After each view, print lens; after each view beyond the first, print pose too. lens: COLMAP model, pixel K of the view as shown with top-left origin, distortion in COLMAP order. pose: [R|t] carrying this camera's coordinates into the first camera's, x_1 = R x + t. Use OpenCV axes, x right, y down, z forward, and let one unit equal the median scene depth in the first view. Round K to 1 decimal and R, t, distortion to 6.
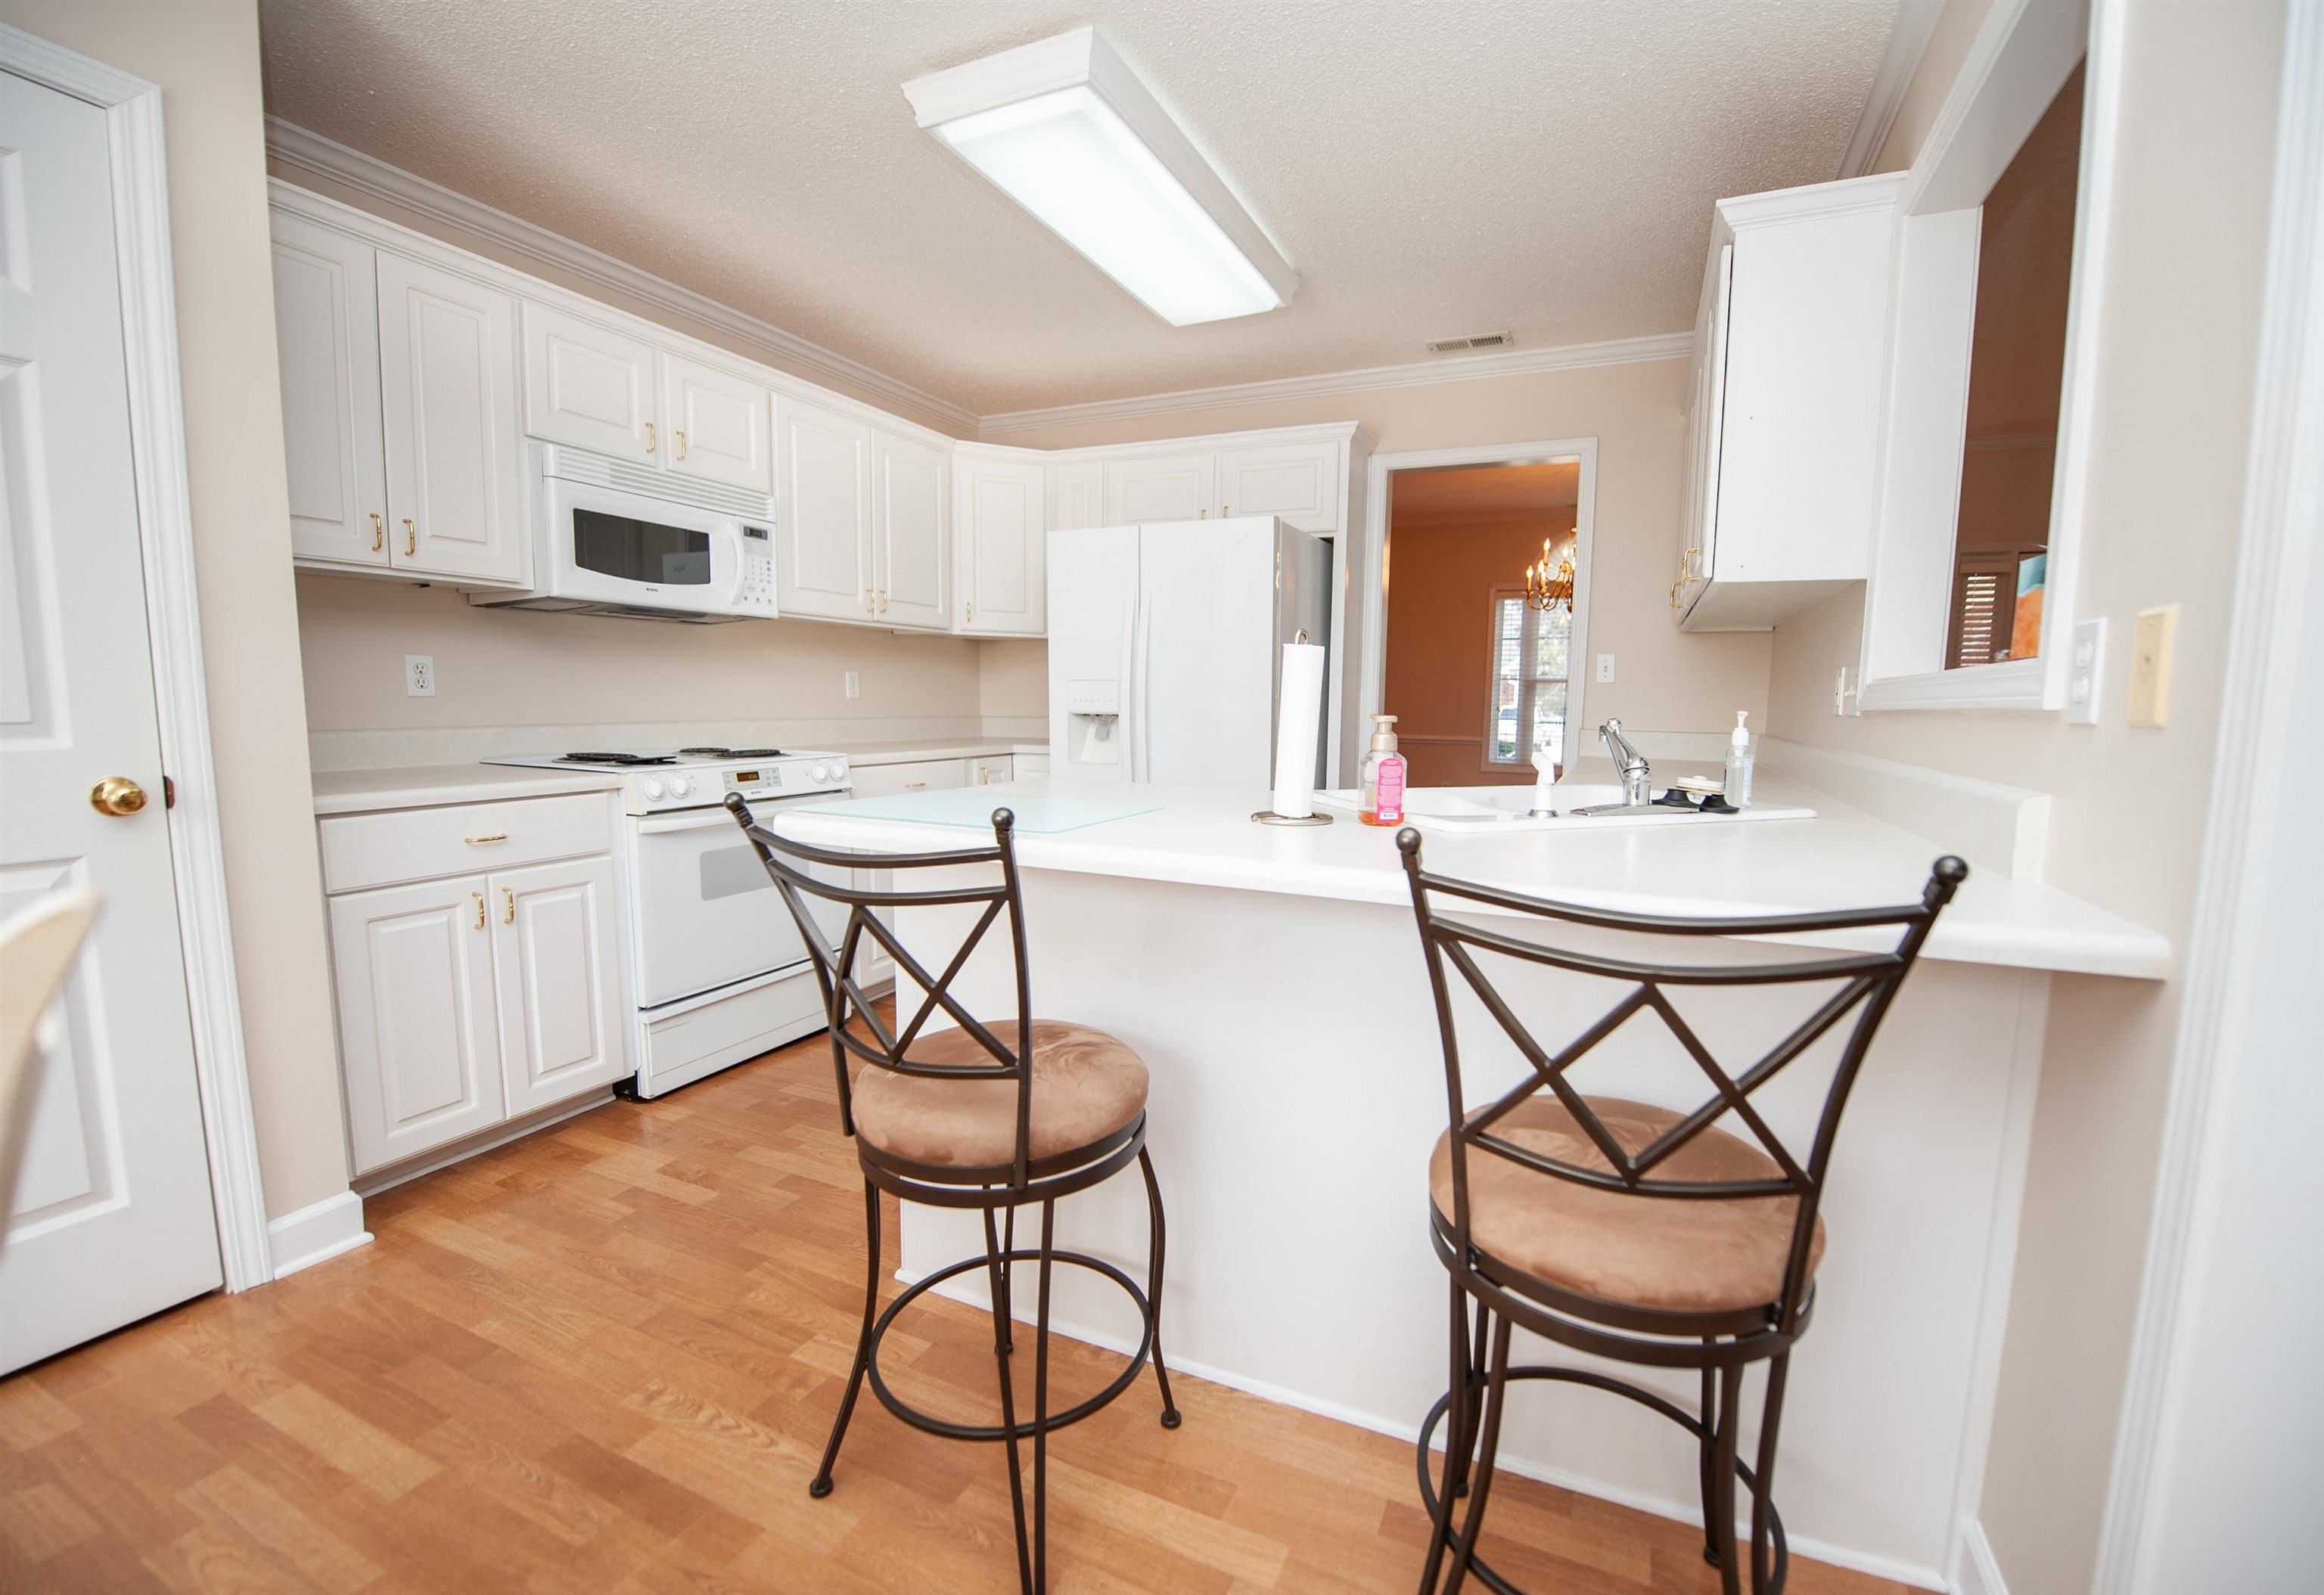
lens RADIAL K [[976.6, 0, 1190.3], [0, 976.6, 807.7], [0, 0, 1]] dist [-0.019414, -0.000259]
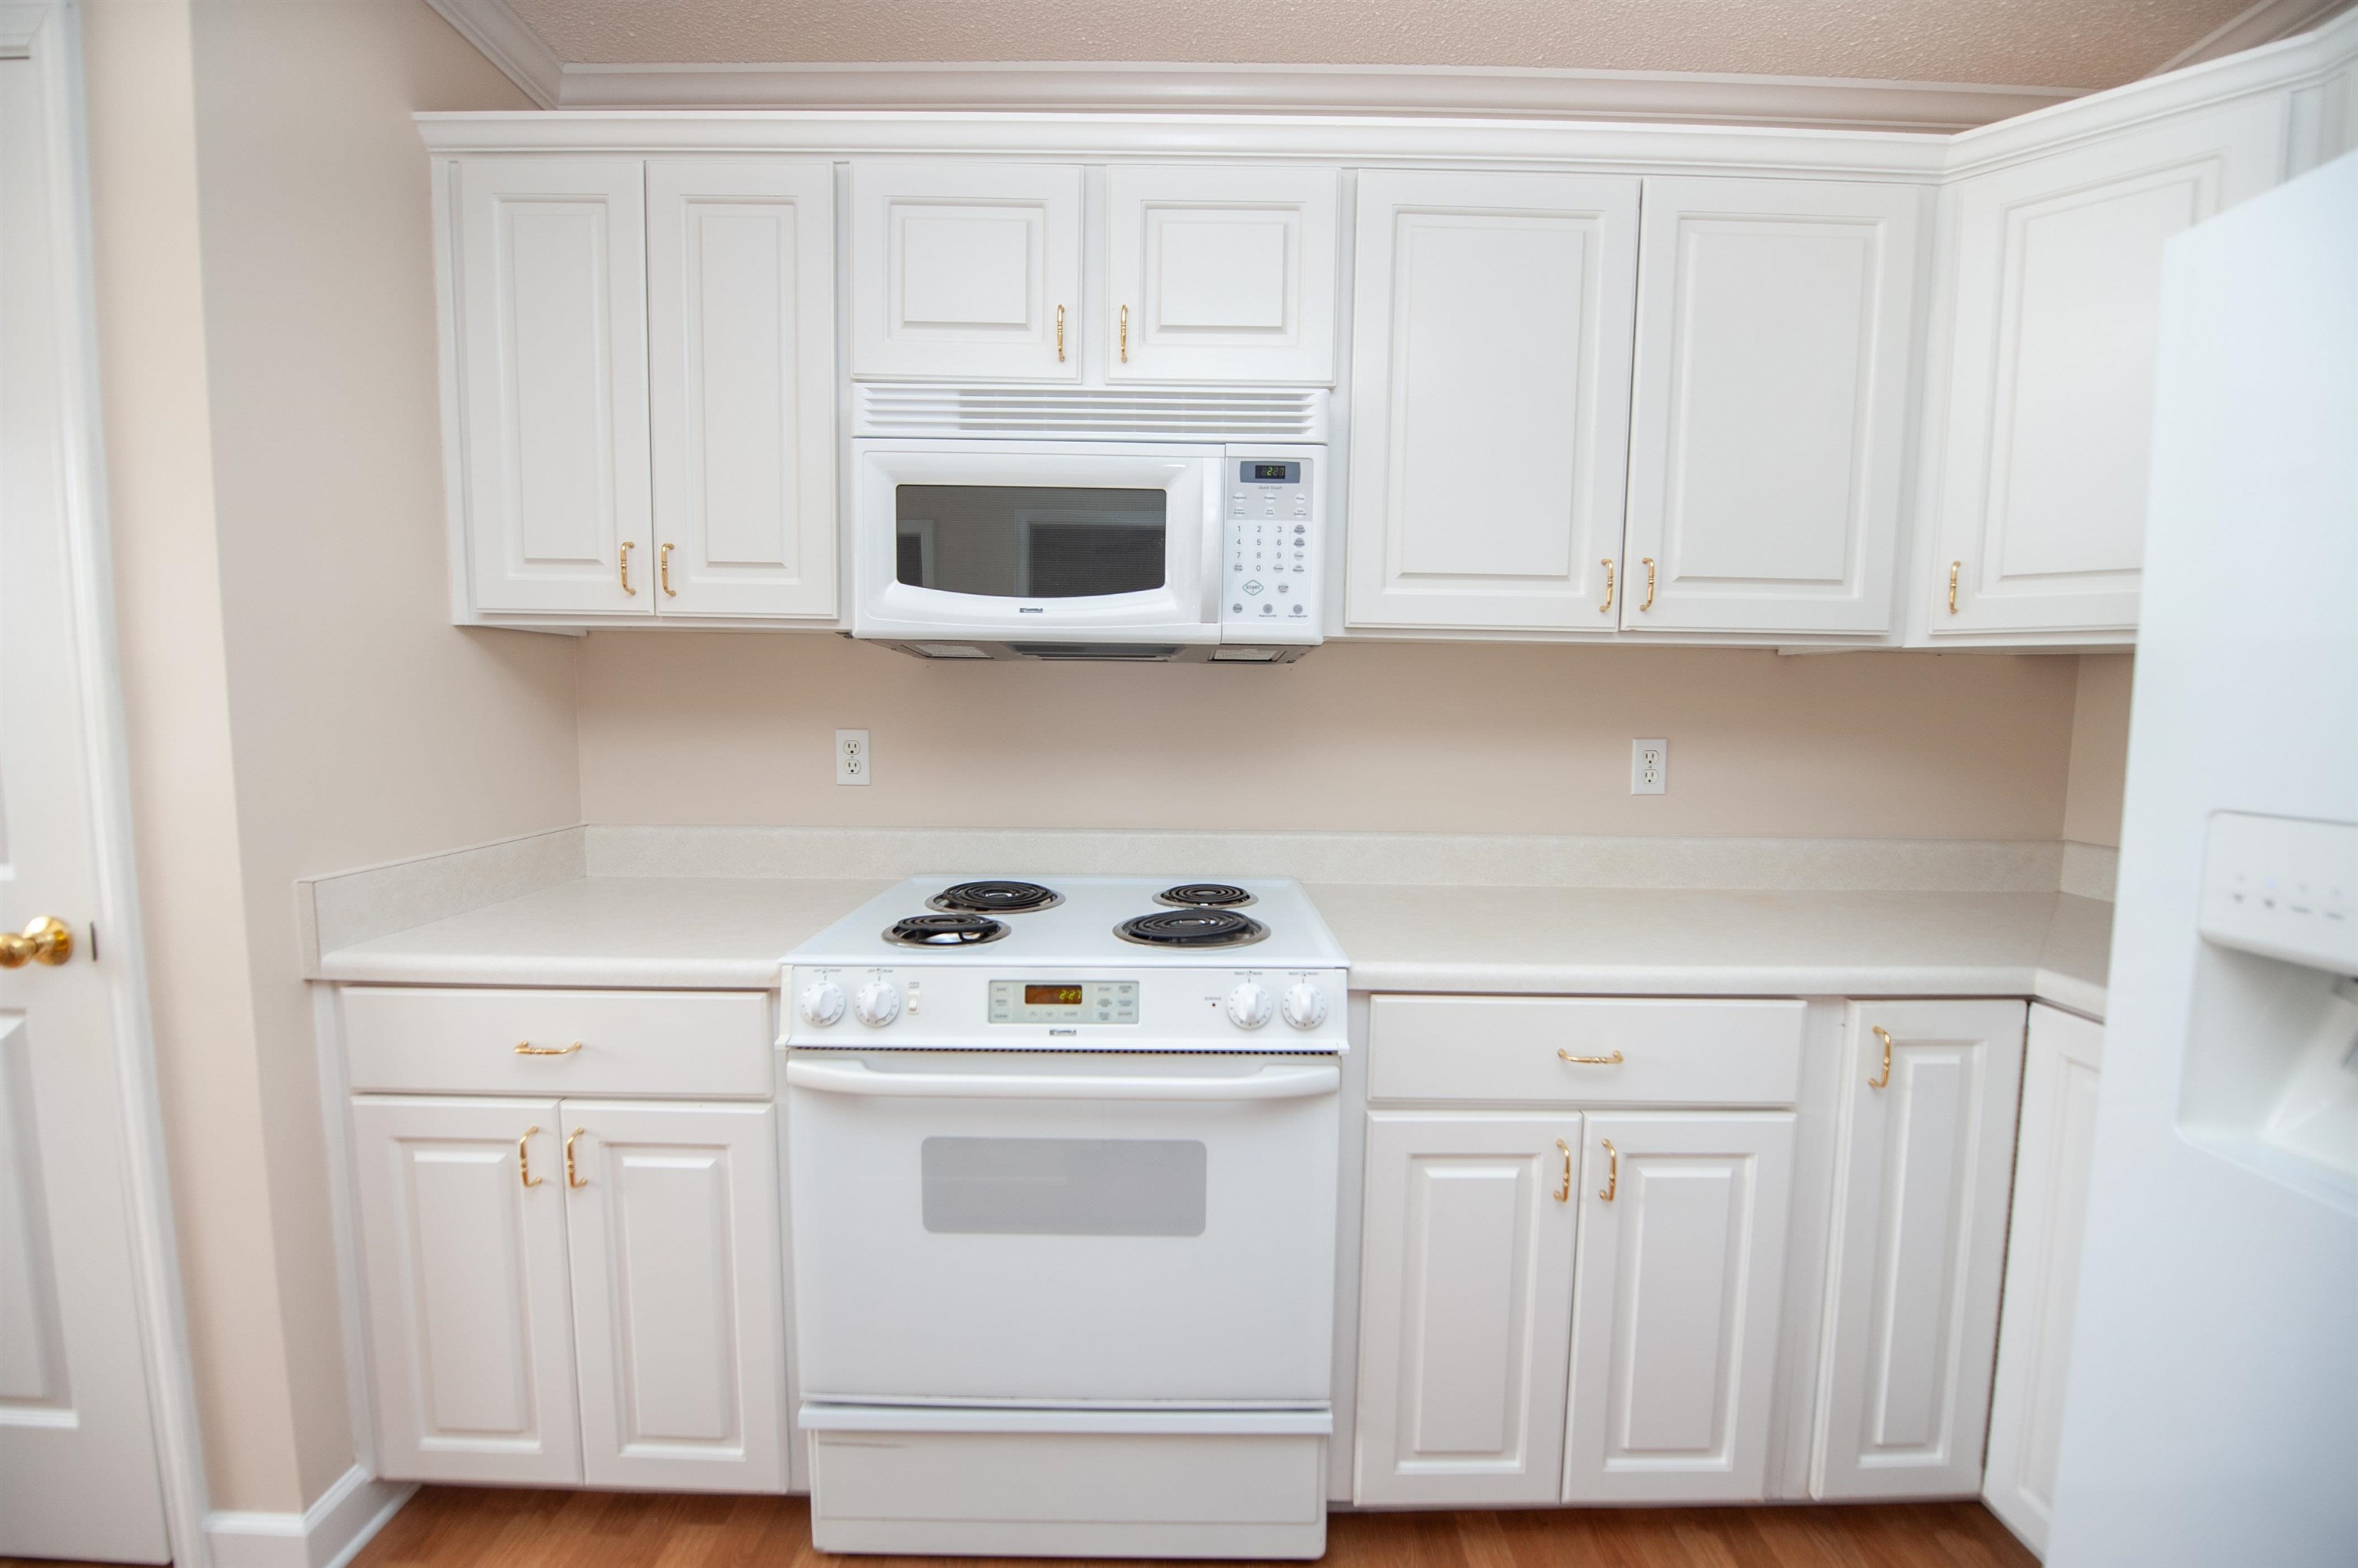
lens RADIAL K [[955.5, 0, 1210.2], [0, 955.5, 792.4], [0, 0, 1]] dist [-0.028000, -0.000610]
pose [[0.424553, 0.072912, -0.902463, -0.023644], [-0.109401, 0.993580, 0.028807, -0.161866], [0.898769, 0.086500, 0.429804, 0.942131]]
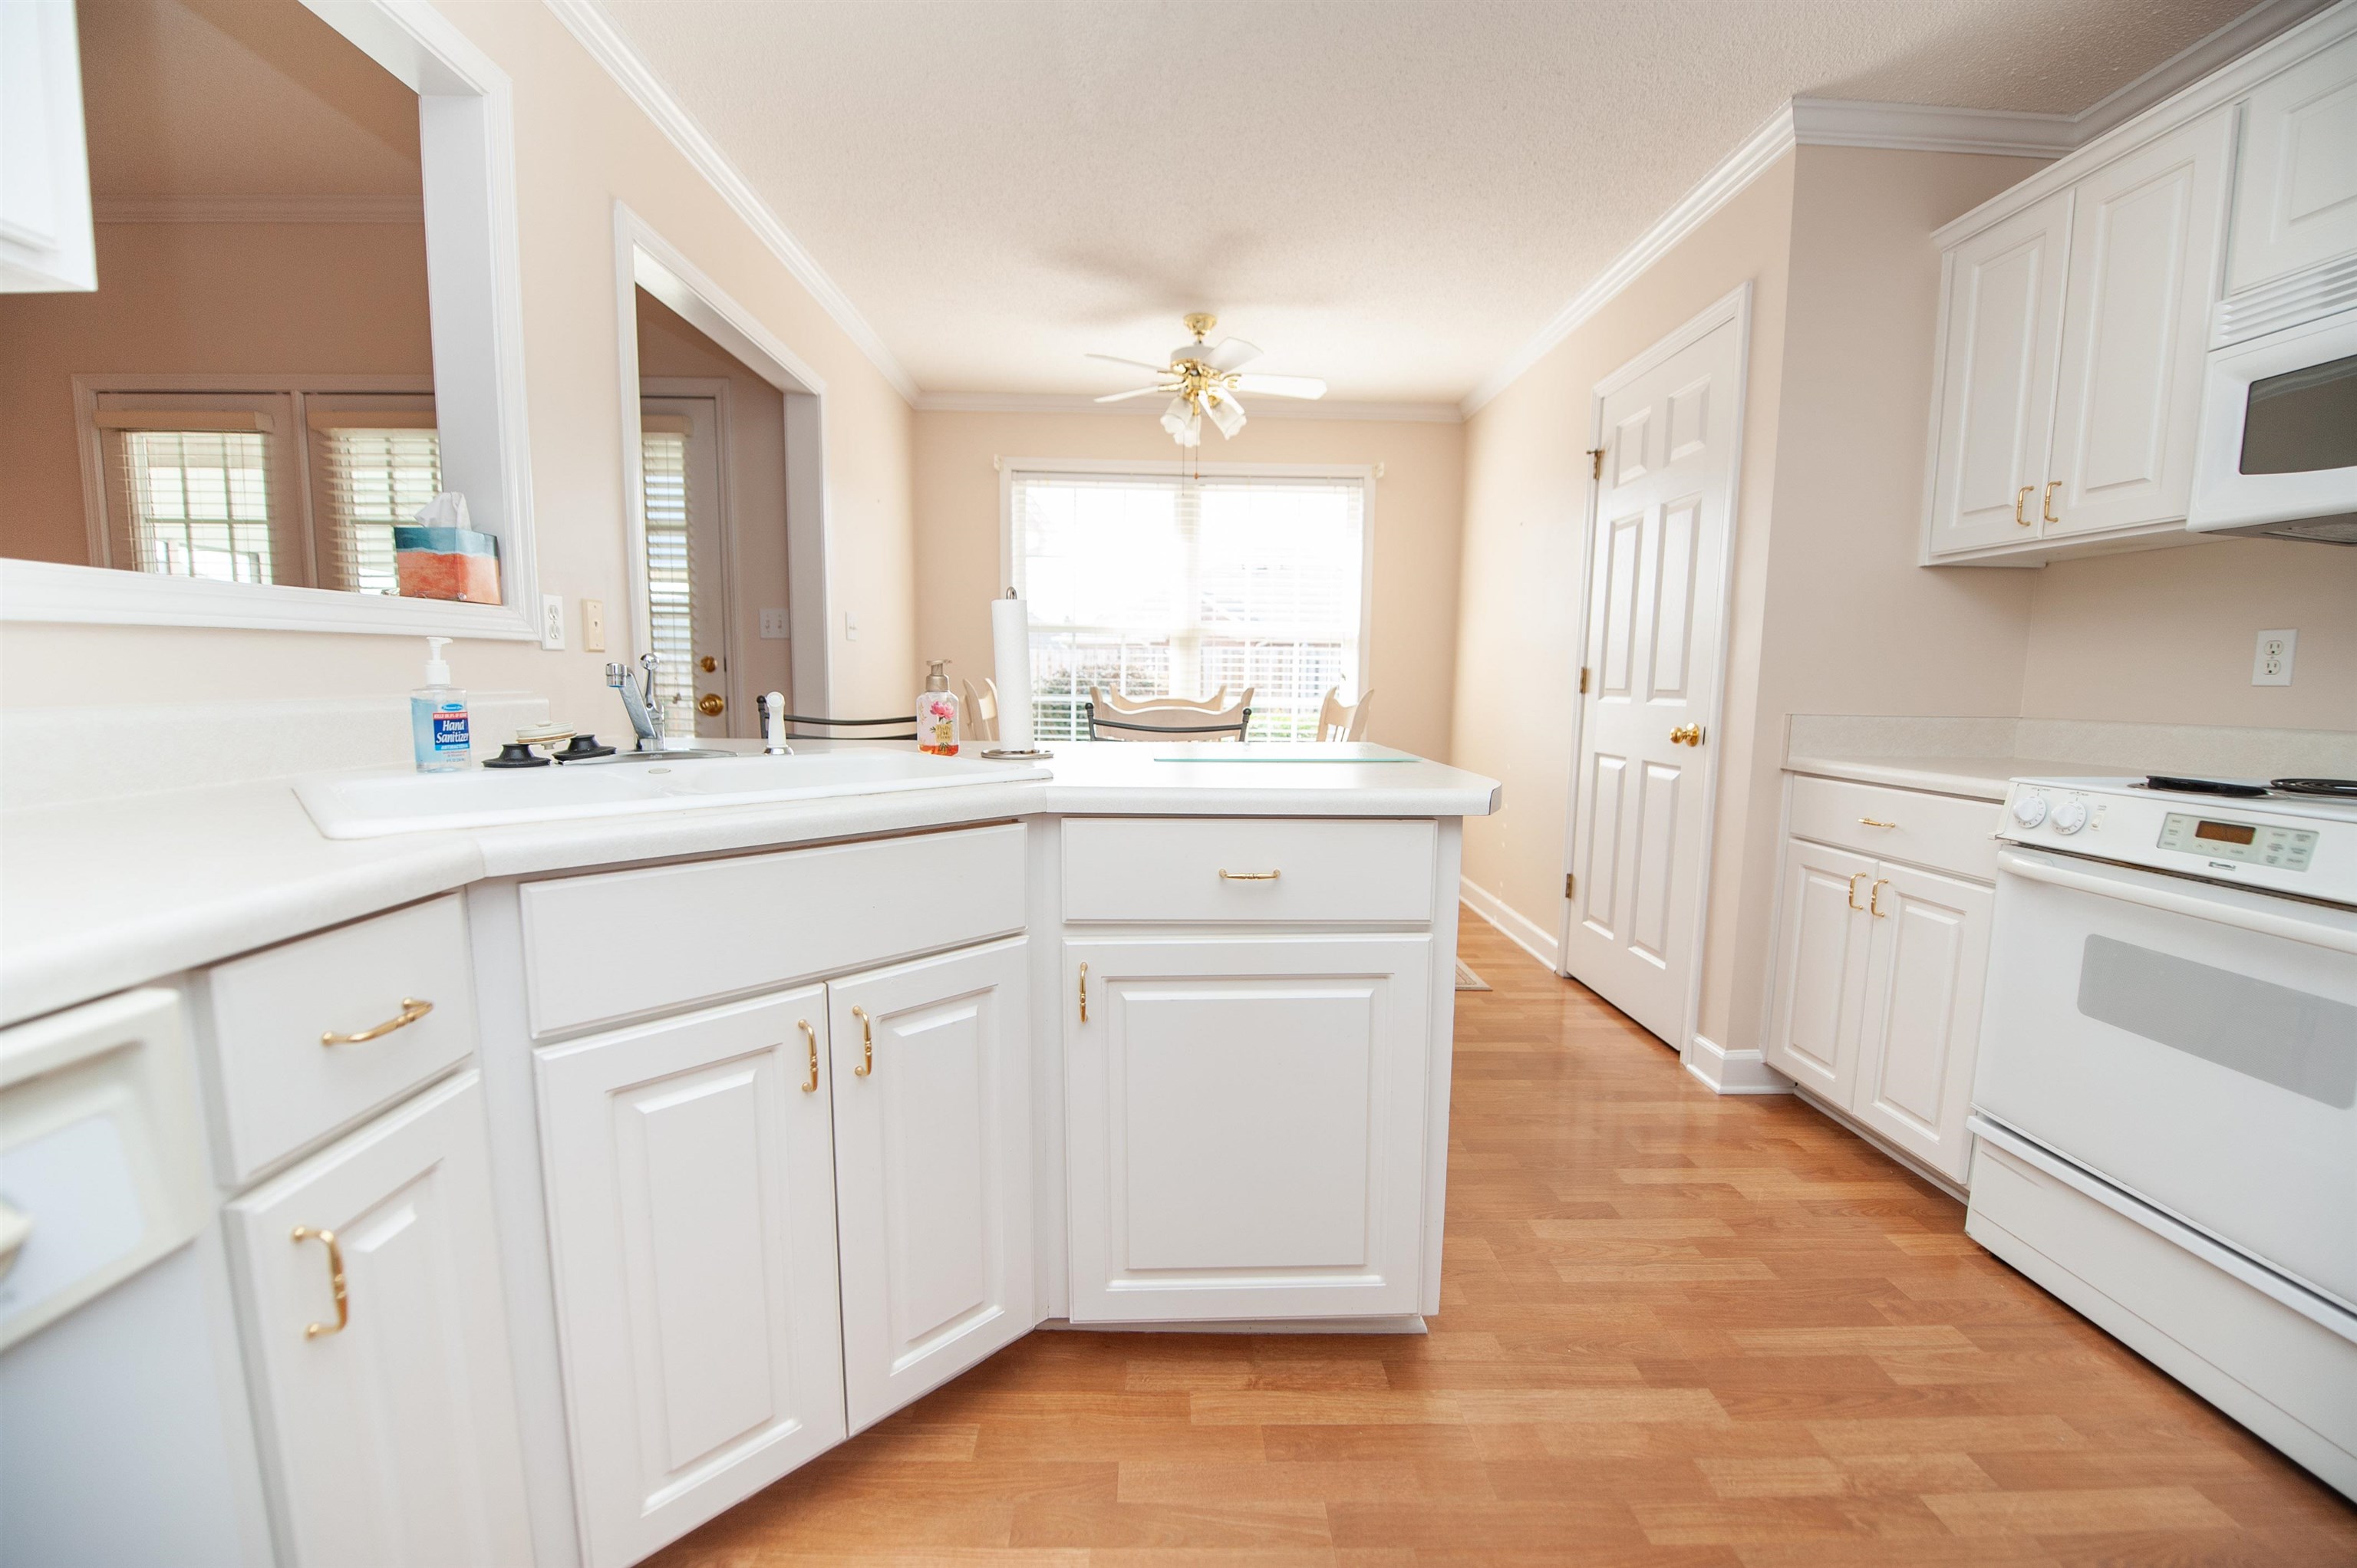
lens RADIAL K [[940.8, 0, 1180.2], [0, 940.8, 791.3], [0, 0, 1]] dist [-0.020955, -0.000542]
pose [[-0.901857, 0.024085, -0.431363, 0.258620], [-0.075594, 0.974245, 0.212443, -0.122566], [0.425370, 0.224202, -0.876809, 1.286994]]
